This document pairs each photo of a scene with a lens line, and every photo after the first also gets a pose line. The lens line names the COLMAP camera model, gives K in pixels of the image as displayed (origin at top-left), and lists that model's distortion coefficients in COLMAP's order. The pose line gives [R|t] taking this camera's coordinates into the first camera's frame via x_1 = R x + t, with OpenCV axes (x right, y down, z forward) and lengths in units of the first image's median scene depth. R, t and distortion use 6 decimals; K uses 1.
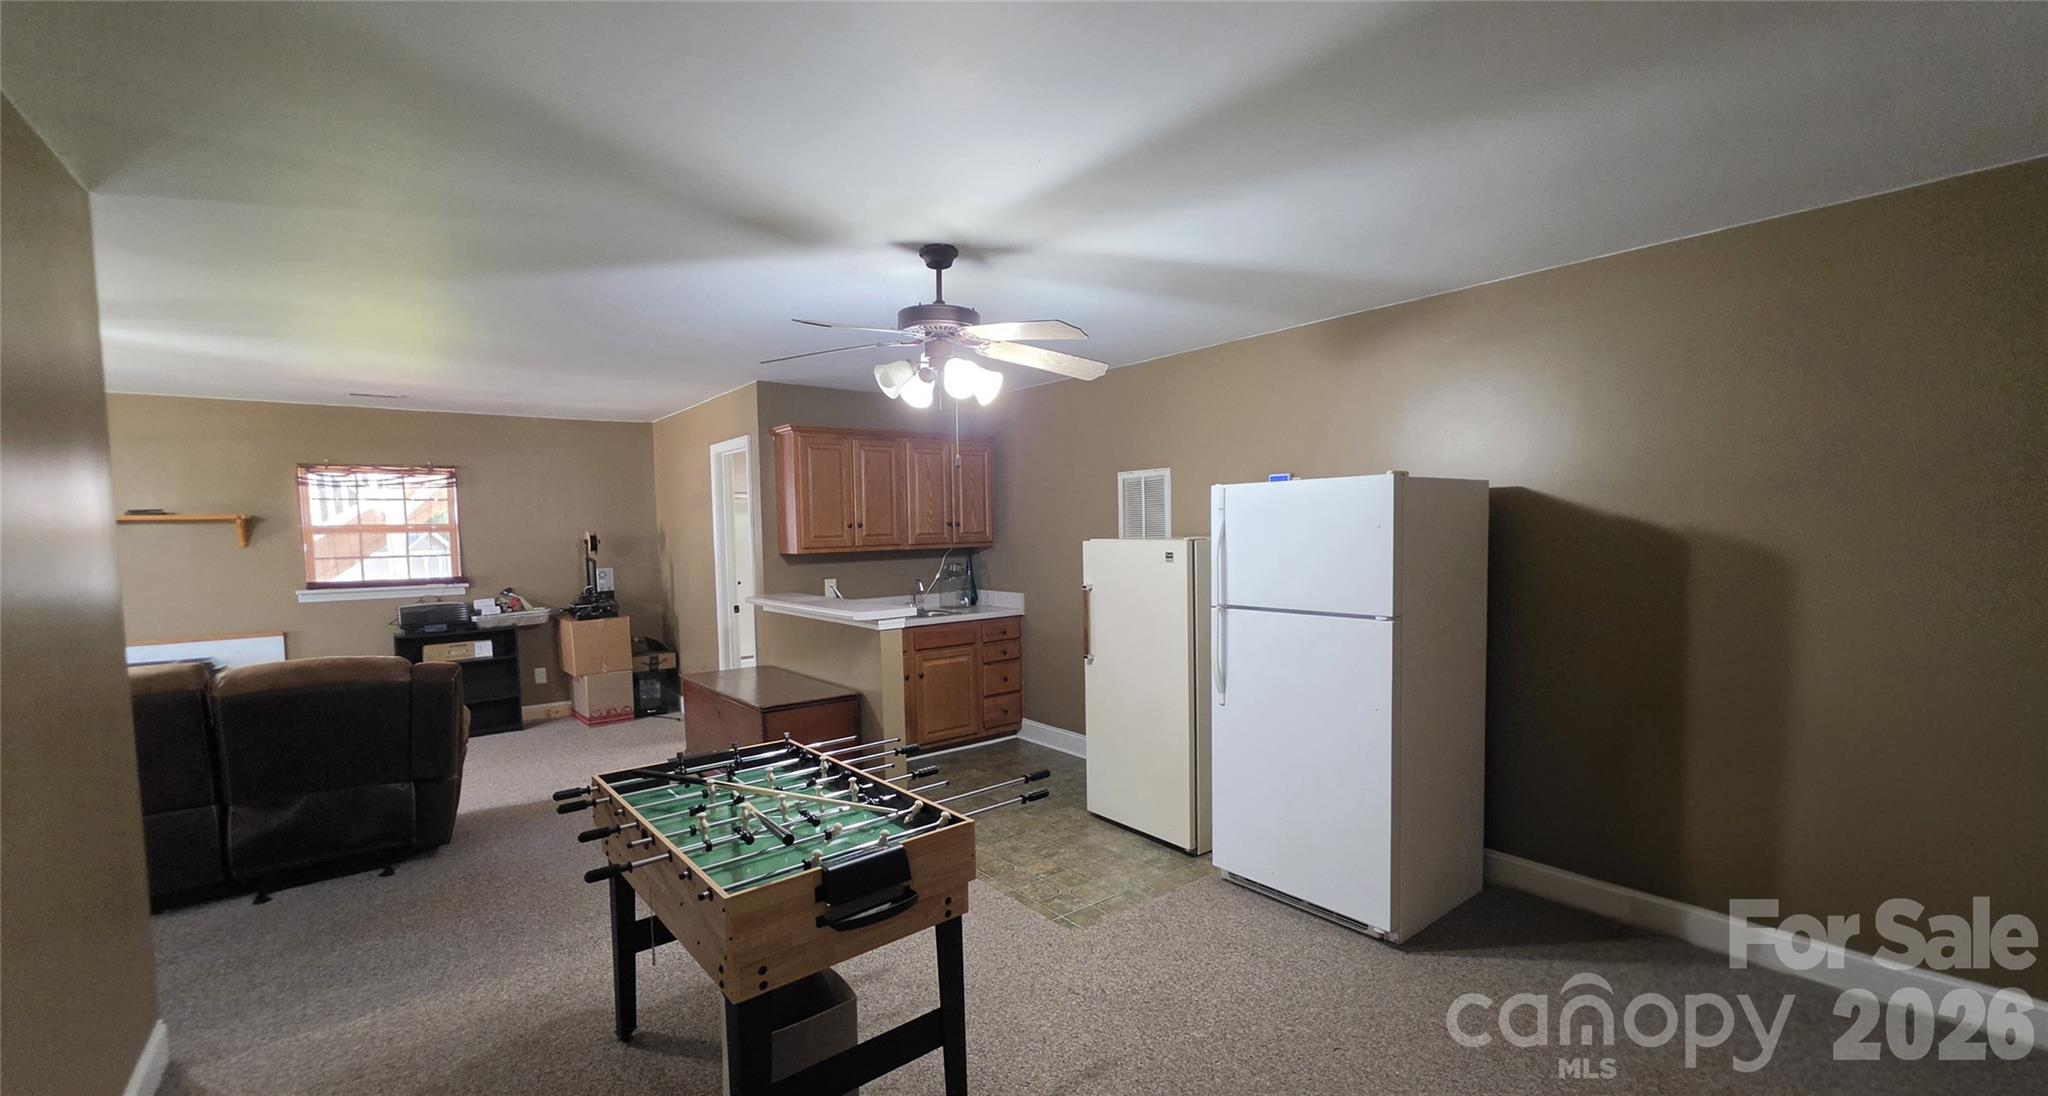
lens RADIAL K [[813.0, 0, 1027.9], [0, 813.0, 570.5], [0, 0, 1]] dist [-0.000570, -0.000056]
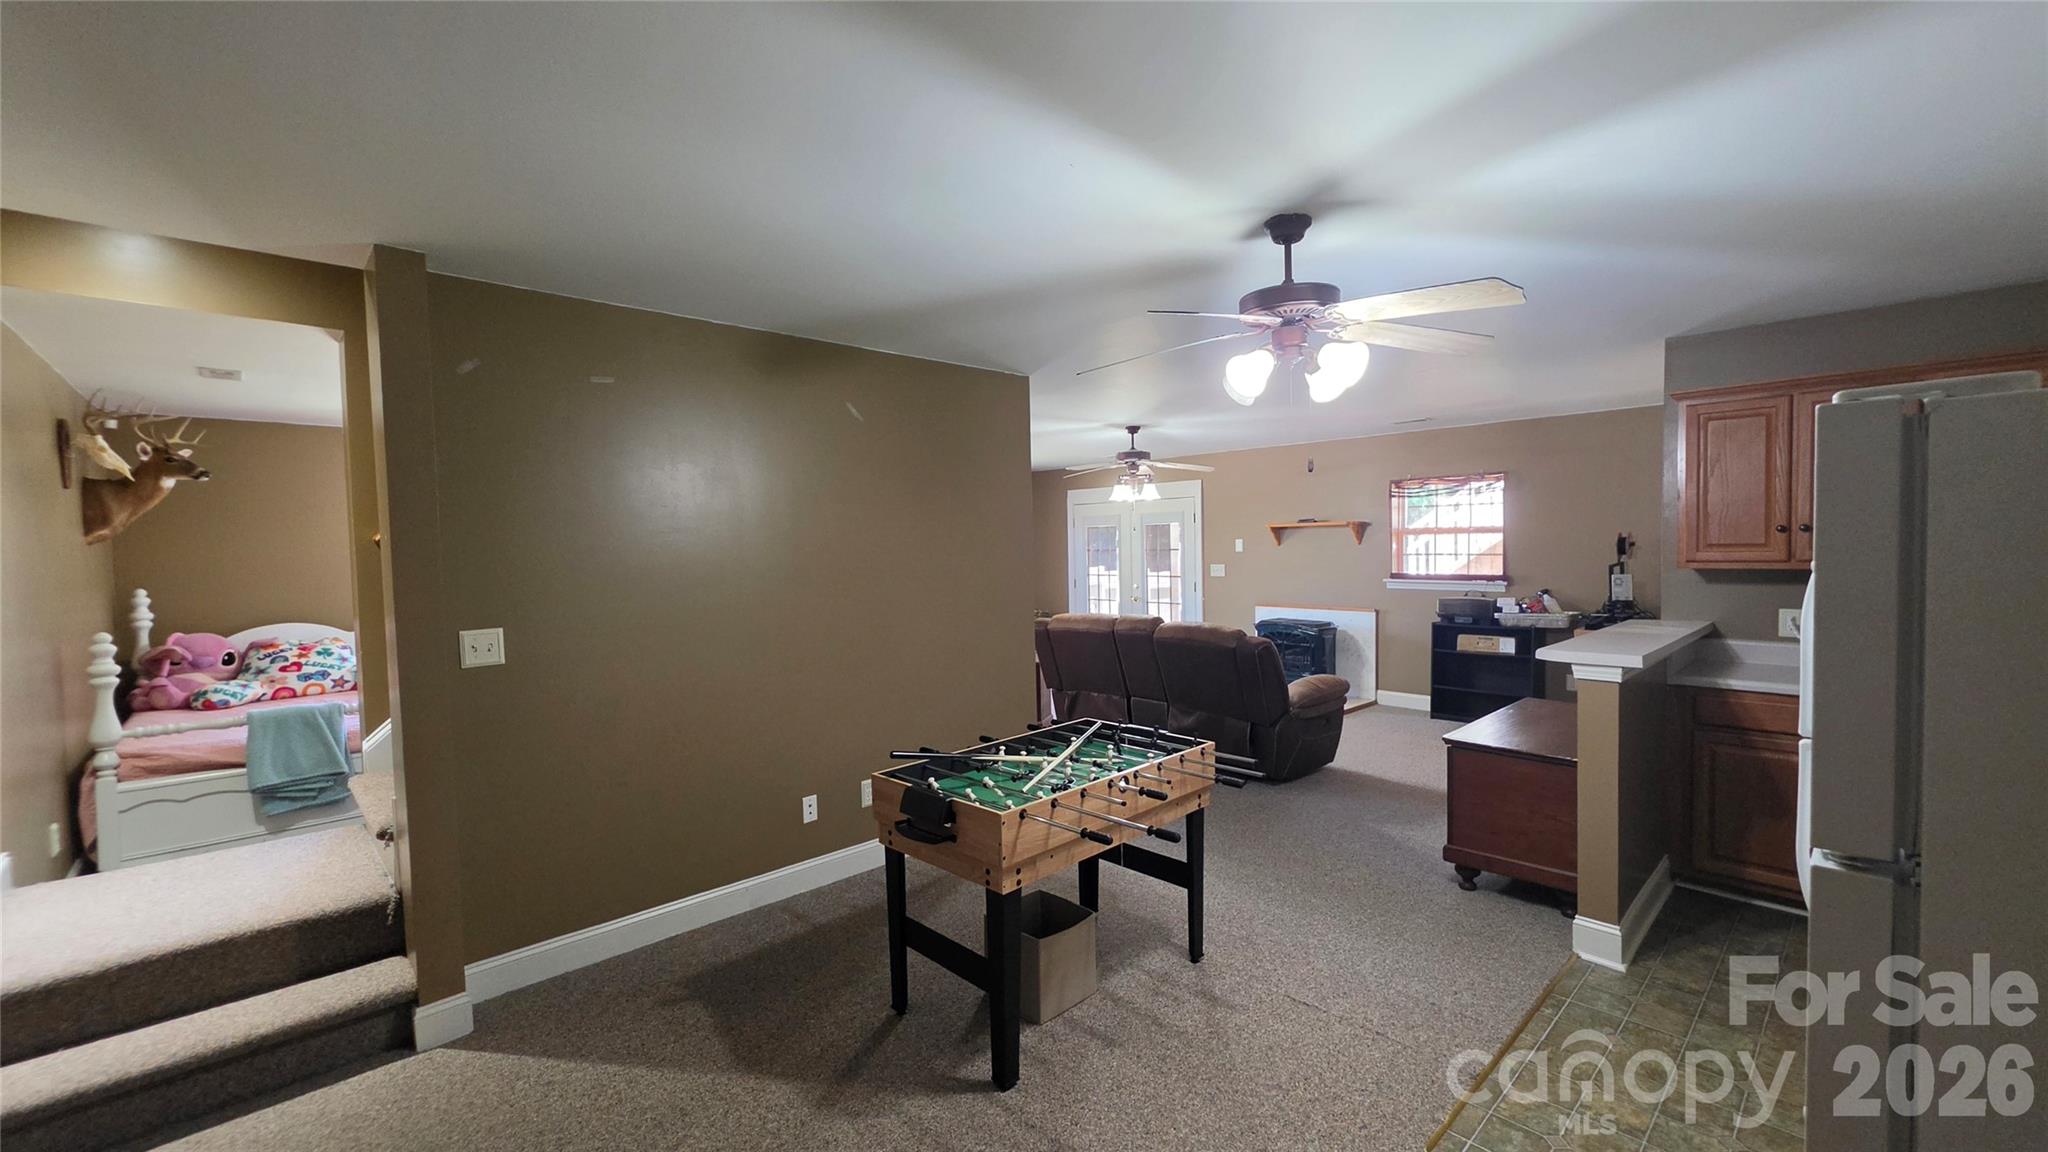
lens RADIAL K [[822.6, 0, 1022.1], [0, 822.6, 576.8], [0, 0, 1]] dist [0.000477, 0.000839]
pose [[0.081724, 0.056359, -0.995060, 0.341057], [-0.037025, 0.997882, 0.053478, -0.025868], [0.995967, 0.032472, 0.083638, 0.299476]]
